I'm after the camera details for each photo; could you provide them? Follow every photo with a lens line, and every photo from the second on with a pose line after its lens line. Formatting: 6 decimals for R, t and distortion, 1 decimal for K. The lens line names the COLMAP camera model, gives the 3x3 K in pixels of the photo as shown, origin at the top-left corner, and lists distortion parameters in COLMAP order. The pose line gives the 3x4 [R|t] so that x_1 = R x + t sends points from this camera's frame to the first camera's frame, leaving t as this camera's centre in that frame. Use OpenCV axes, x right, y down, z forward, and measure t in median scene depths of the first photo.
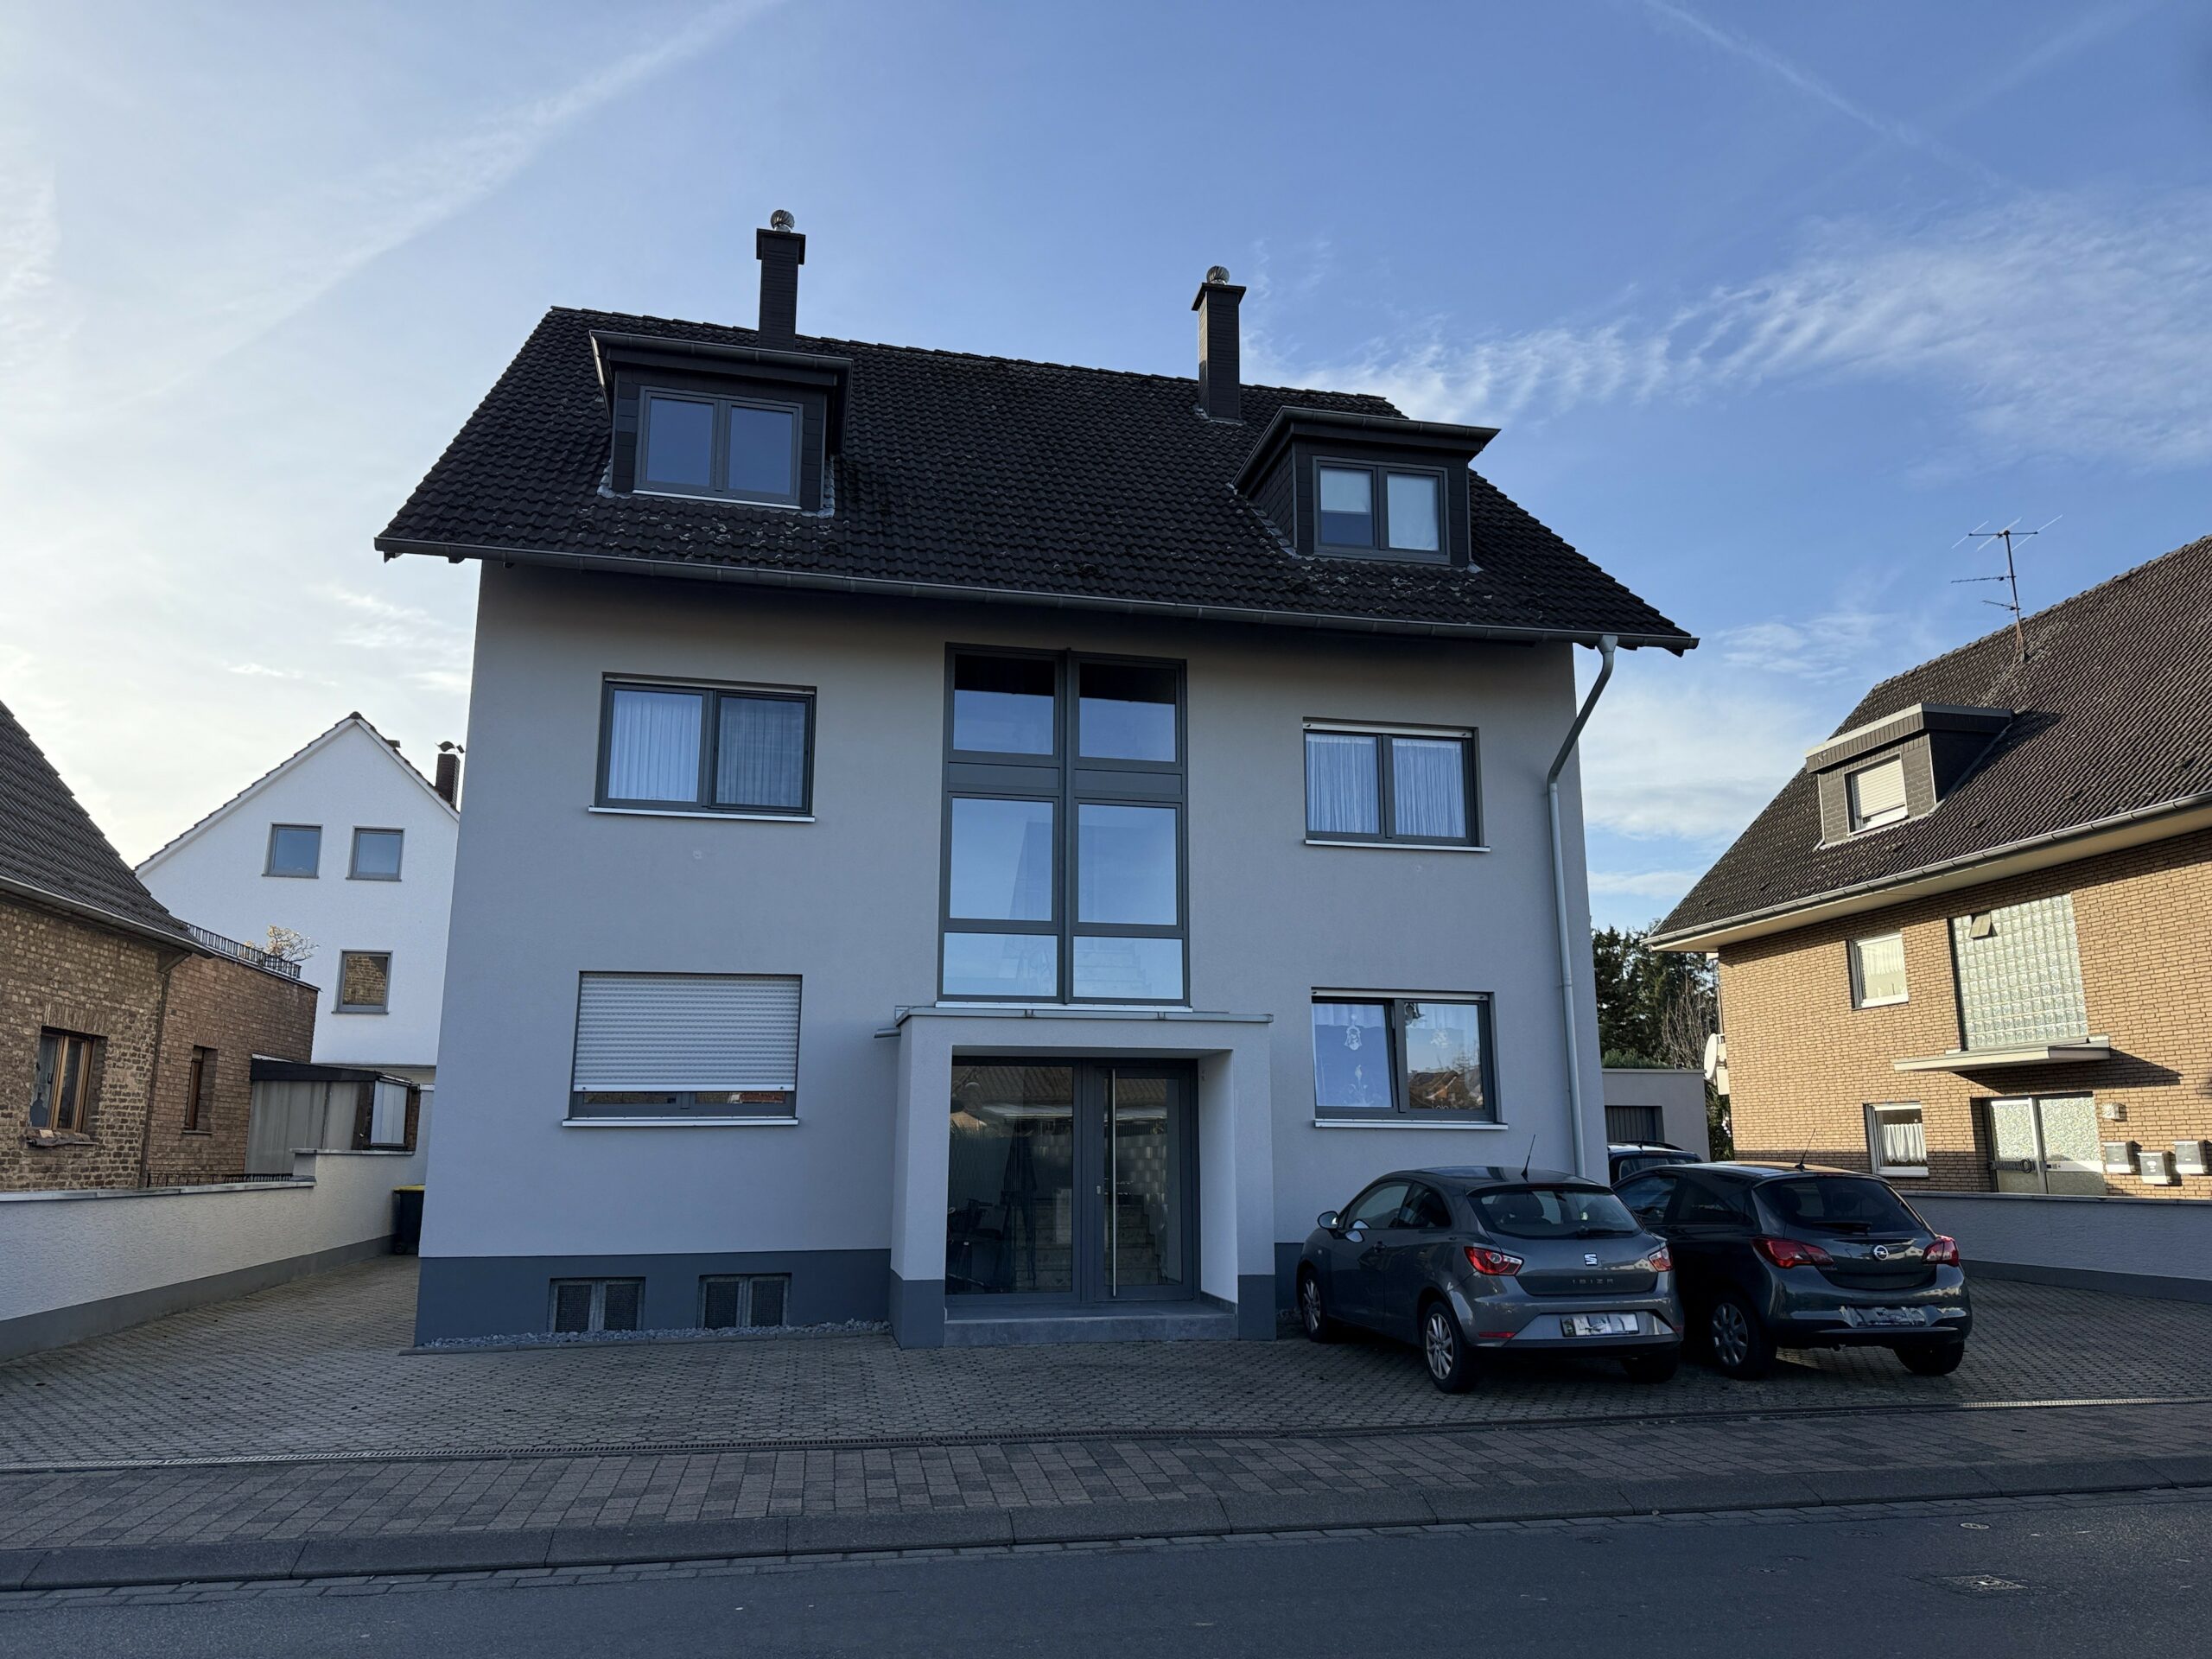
lens RADIAL K [[1551.1, 0, 1215.1], [0, 1551.1, 826.8], [0, 0, 1]] dist [0.061162, -0.067769]
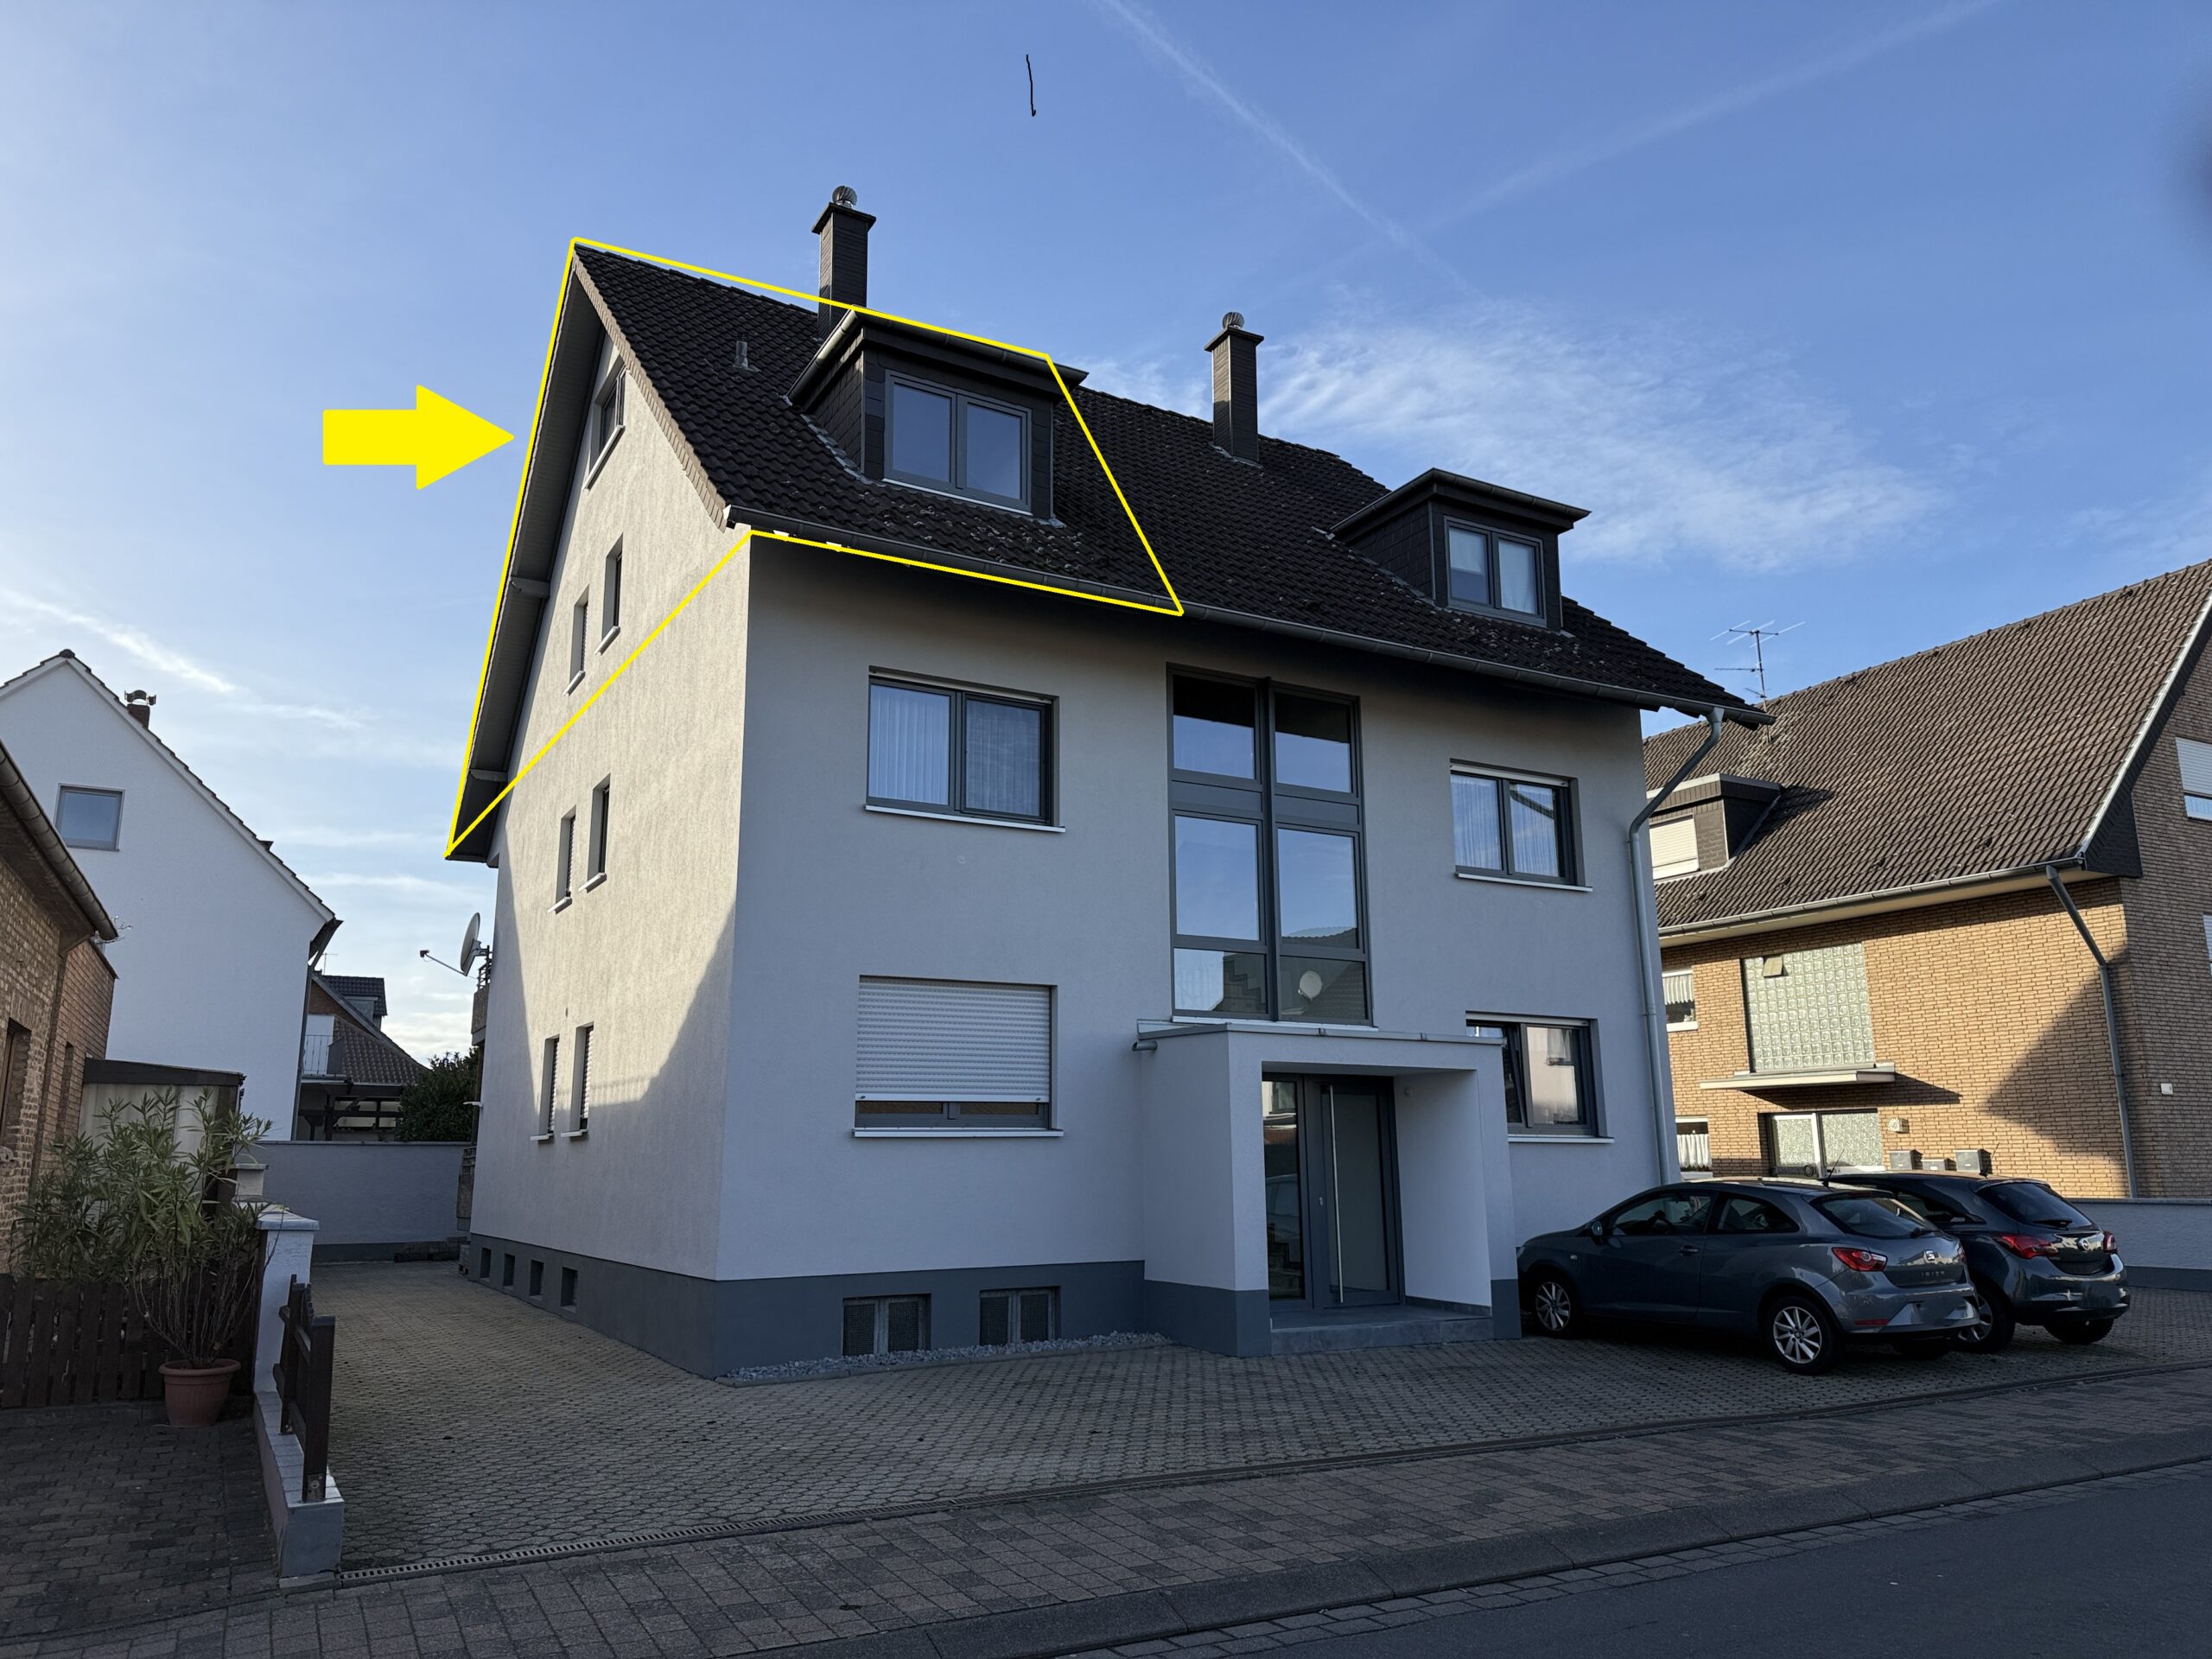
lens RADIAL K [[1551.1, 0, 1083.1], [0, 1551.1, 824.6], [0, 0, 1]] dist [0.061162, -0.067769]
pose [[0.953144, 0.058700, 0.296767, -0.506549], [-0.056844, 0.998272, -0.014887, 0.005399], [-0.297128, -0.002680, 0.954834, 0.045390]]
